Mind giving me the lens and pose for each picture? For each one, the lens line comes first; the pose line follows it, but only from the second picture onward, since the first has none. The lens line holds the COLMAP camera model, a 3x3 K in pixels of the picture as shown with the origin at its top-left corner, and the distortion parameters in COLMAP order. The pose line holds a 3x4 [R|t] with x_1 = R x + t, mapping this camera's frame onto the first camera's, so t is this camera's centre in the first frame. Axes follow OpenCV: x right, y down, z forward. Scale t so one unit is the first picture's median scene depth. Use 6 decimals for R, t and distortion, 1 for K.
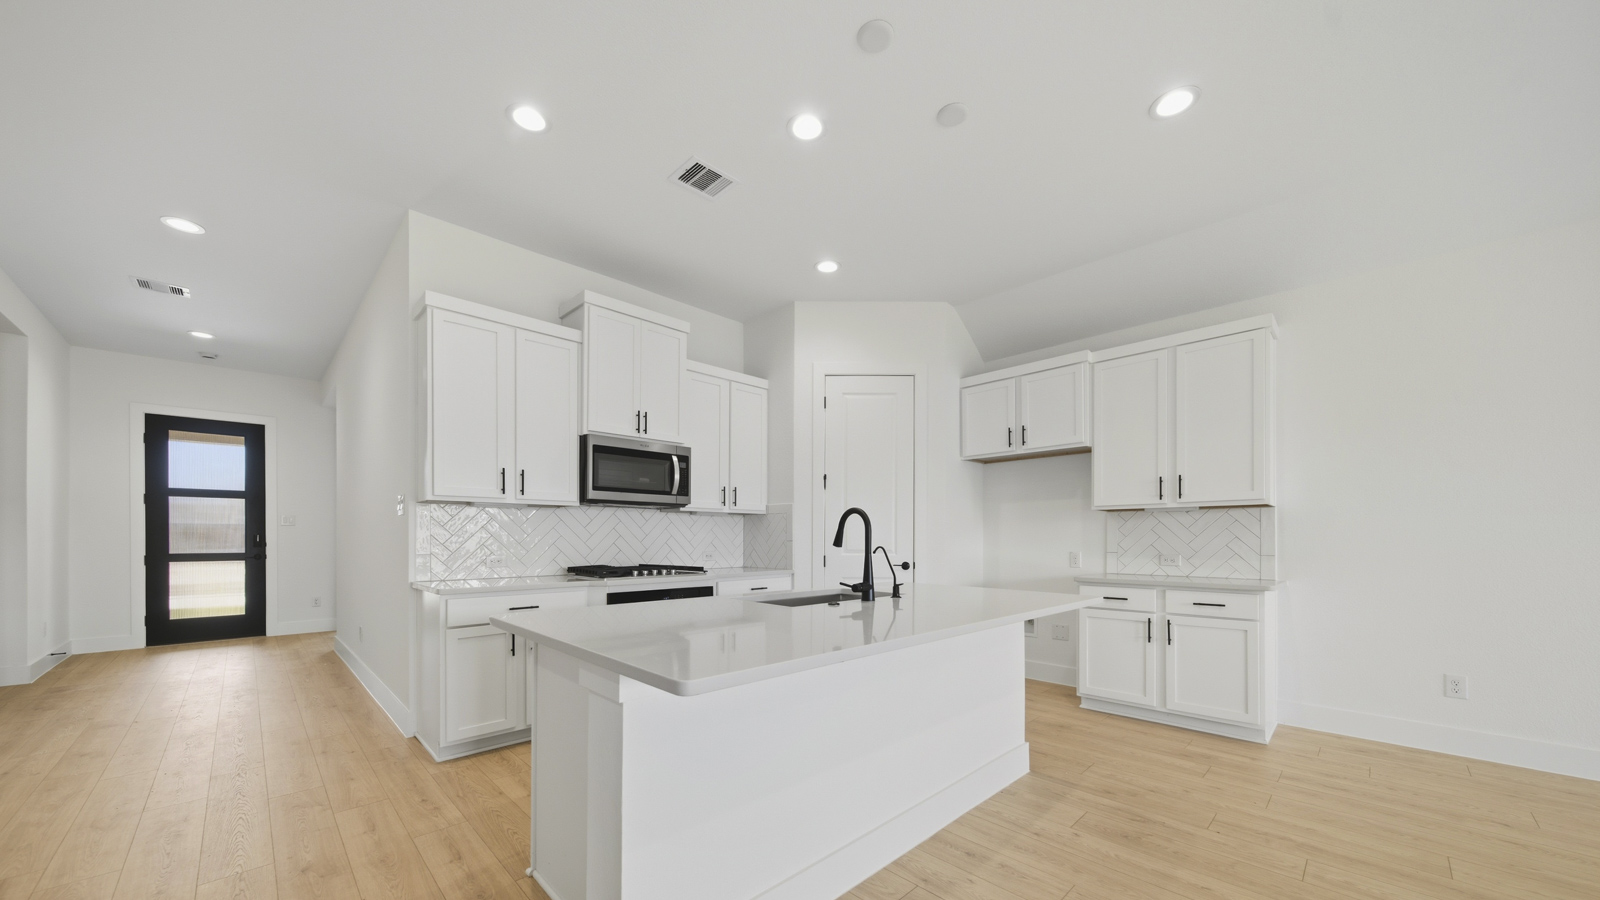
lens RADIAL K [[565.9, 0, 800.5], [0, 565.9, 537.6], [0, 0, 1]] dist [0.001012, -0.000107]
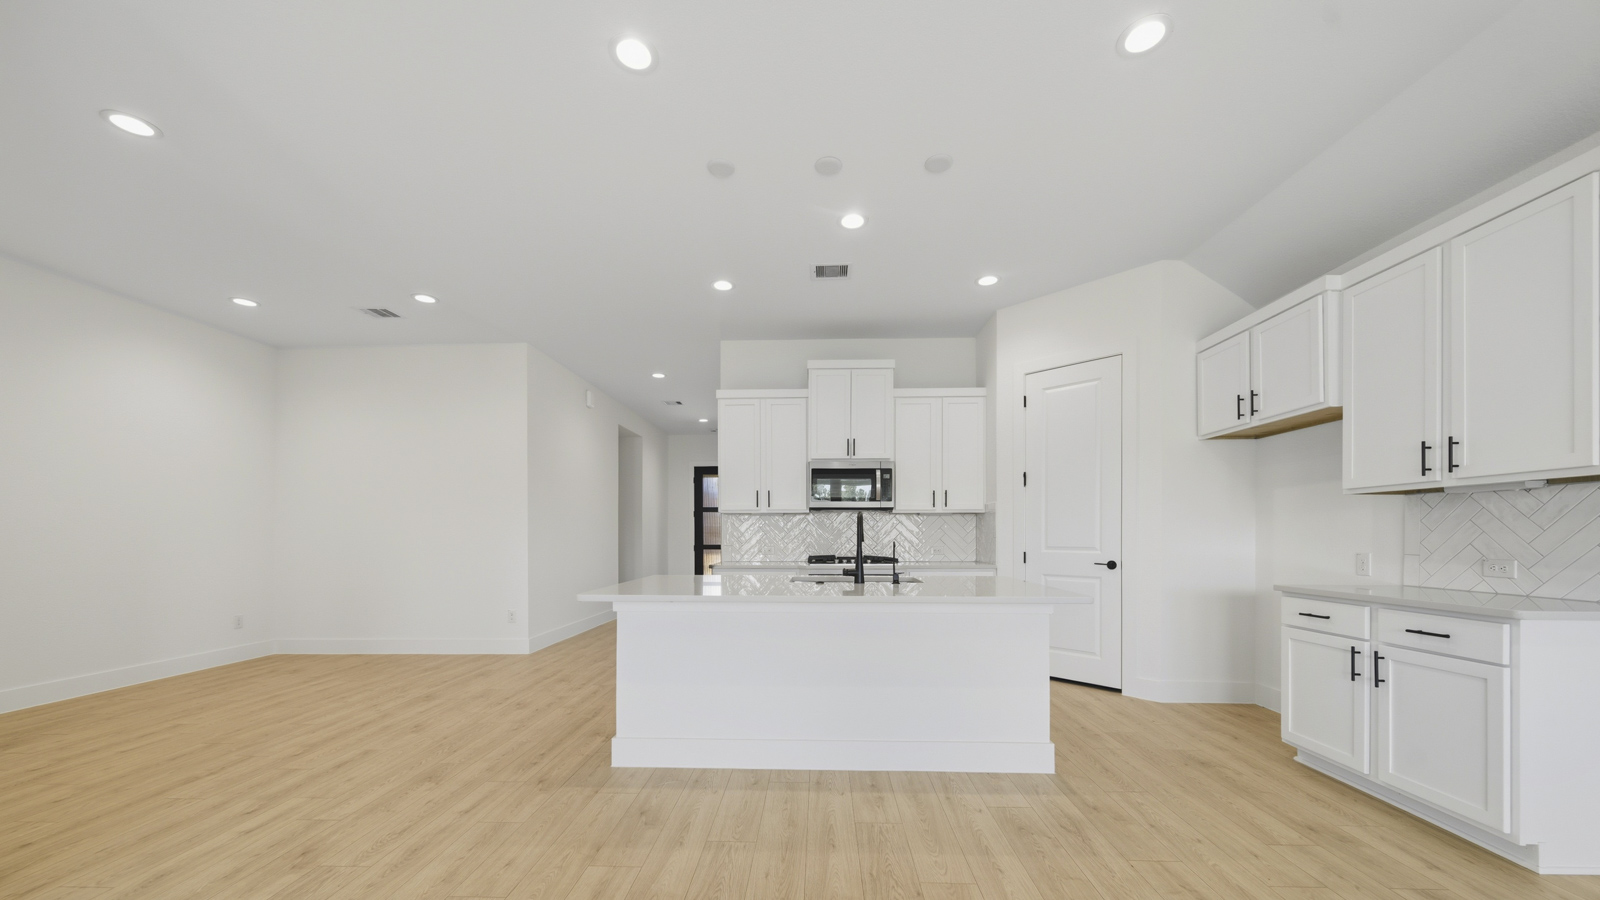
lens RADIAL K [[565.9, 0, 805.6], [0, 565.9, 535.1], [0, 0, 1]] dist [0.001012, -0.000107]
pose [[0.693578, -0.001948, -0.720379, 0.586451], [0.002346, 0.999997, -0.000446, 0.001286], [0.720378, -0.001381, 0.693580, 0.010938]]
